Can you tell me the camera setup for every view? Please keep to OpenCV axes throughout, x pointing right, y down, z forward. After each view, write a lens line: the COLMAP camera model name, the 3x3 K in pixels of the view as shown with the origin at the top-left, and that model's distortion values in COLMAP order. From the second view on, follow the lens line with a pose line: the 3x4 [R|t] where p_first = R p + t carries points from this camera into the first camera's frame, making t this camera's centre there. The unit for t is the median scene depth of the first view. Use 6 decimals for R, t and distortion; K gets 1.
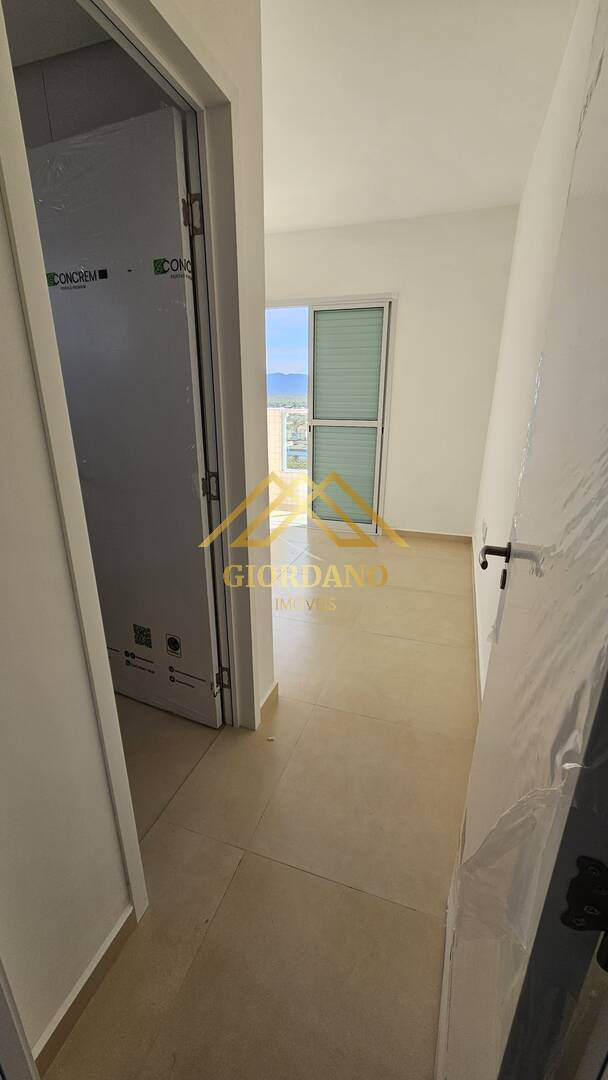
lens RADIAL K [[421.0, 0, 304.0], [0, 421.0, 540.0], [0, 0, 1]] dist [-0.033057, -0.000041]
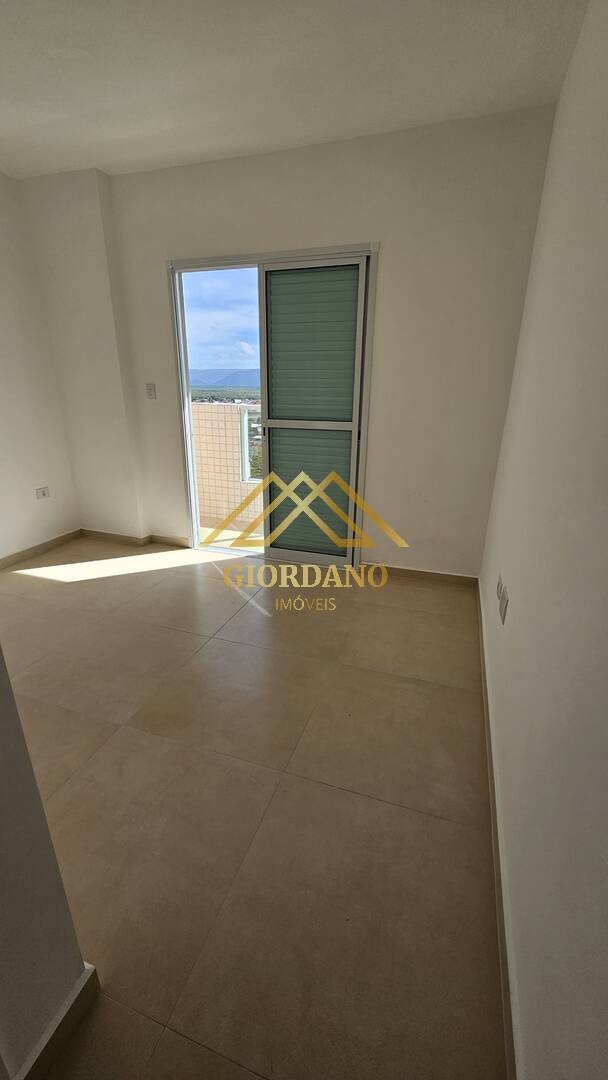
lens RADIAL K [[439.8, 0, 304.0], [0, 439.8, 540.0], [0, 0, 1]] dist [-0.000534, 0.000087]
pose [[0.999913, 0.001608, 0.013111, 0.079877], [-0.001605, 0.999999, -0.000210, -0.074125], [-0.013111, 0.000188, 0.999914, 0.218959]]
